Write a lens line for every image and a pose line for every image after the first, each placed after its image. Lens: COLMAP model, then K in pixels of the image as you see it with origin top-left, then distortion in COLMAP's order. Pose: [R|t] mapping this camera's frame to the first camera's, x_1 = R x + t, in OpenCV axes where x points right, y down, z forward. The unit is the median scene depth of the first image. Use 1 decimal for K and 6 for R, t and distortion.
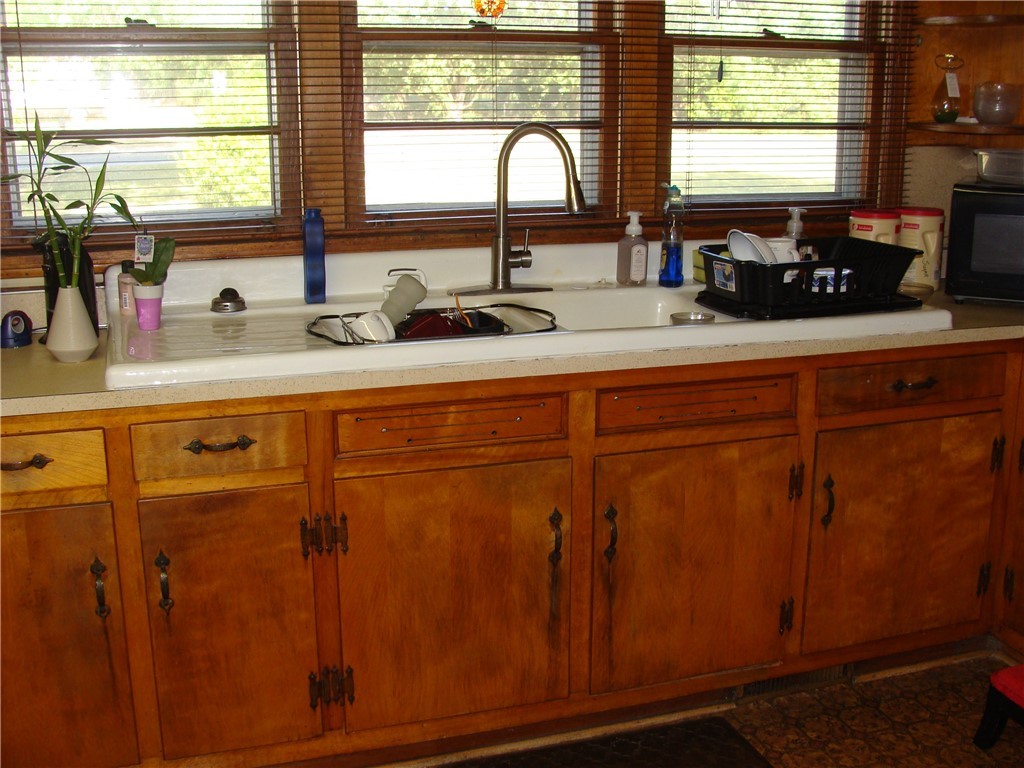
lens RADIAL K [[1160.1, 0, 513.3], [0, 1160.1, 379.5], [0, 0, 1]] dist [-0.130696, 0.000000]
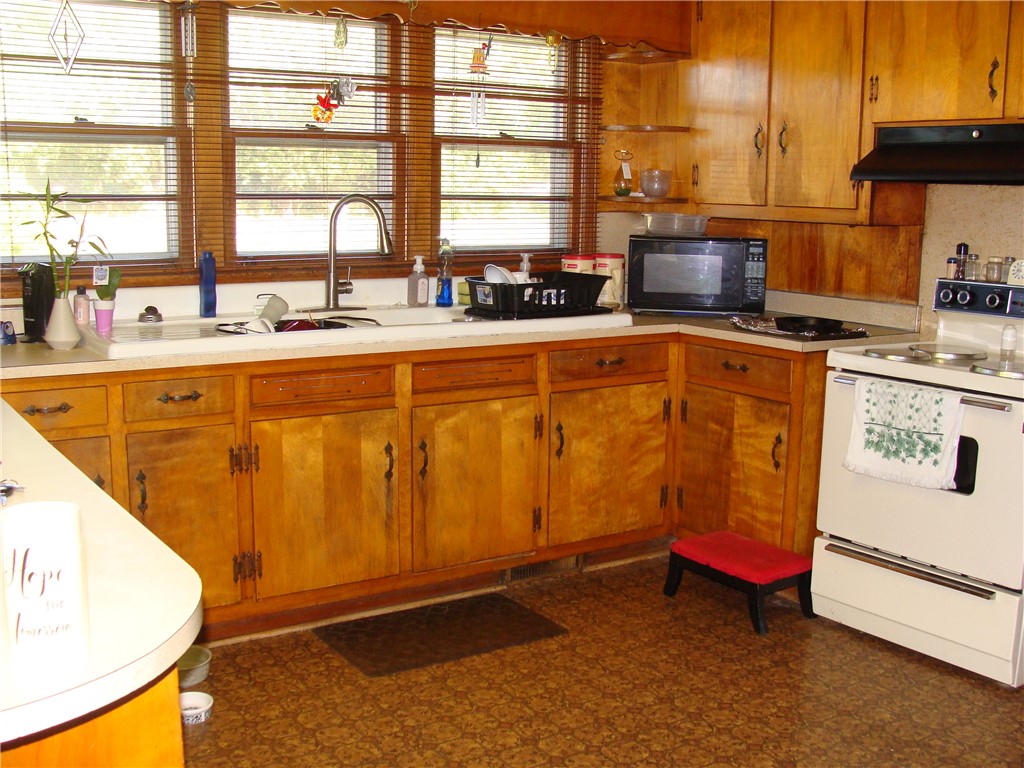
lens RADIAL K [[1160.1, 0, 515.8], [0, 1160.1, 383.6], [0, 0, 1]] dist [-0.130696, 0.000000]
pose [[0.966170, -0.030740, 0.256067, -0.169310], [0.049527, 0.996507, -0.067245, 0.129678], [-0.253105, 0.077652, 0.964317, -0.463514]]
